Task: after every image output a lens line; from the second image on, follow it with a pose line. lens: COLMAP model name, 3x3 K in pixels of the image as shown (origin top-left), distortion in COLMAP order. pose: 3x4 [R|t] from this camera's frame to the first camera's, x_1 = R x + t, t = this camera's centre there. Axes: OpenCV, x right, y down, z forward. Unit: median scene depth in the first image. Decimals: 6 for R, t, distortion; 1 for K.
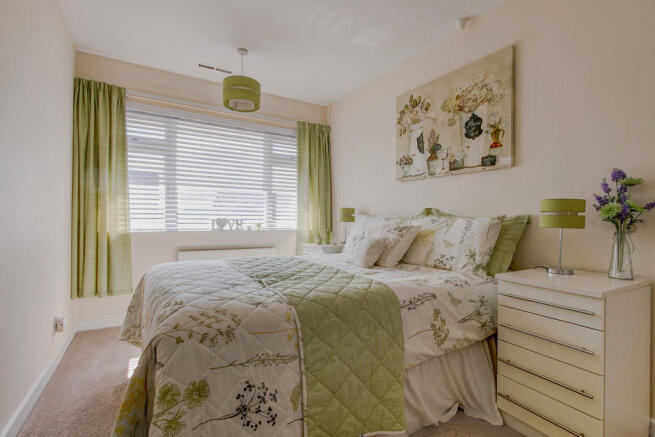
lens RADIAL K [[297.0, 0, 329.2], [0, 297.0, 218.3], [0, 0, 1]] dist [-0.002424, -0.000005]
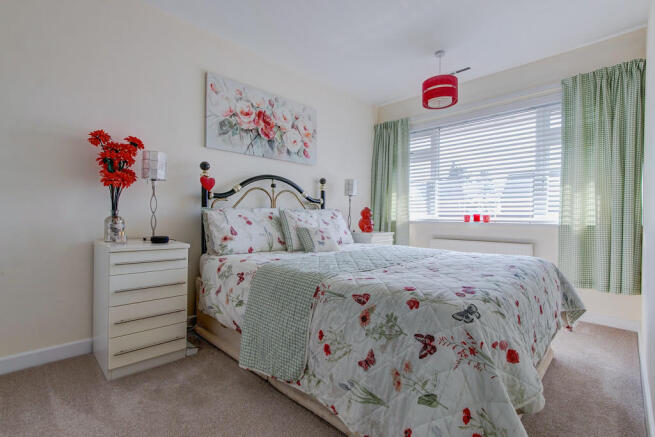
lens RADIAL K [[297.0, 0, 329.2], [0, 297.0, 217.4], [0, 0, 1]] dist [-0.002424, -0.000005]
pose [[0.244745, 0.010843, -0.969527, 0.559052], [0.005552, 0.999905, 0.012584, 0.007627], [0.969572, -0.008463, 0.244662, 0.291921]]
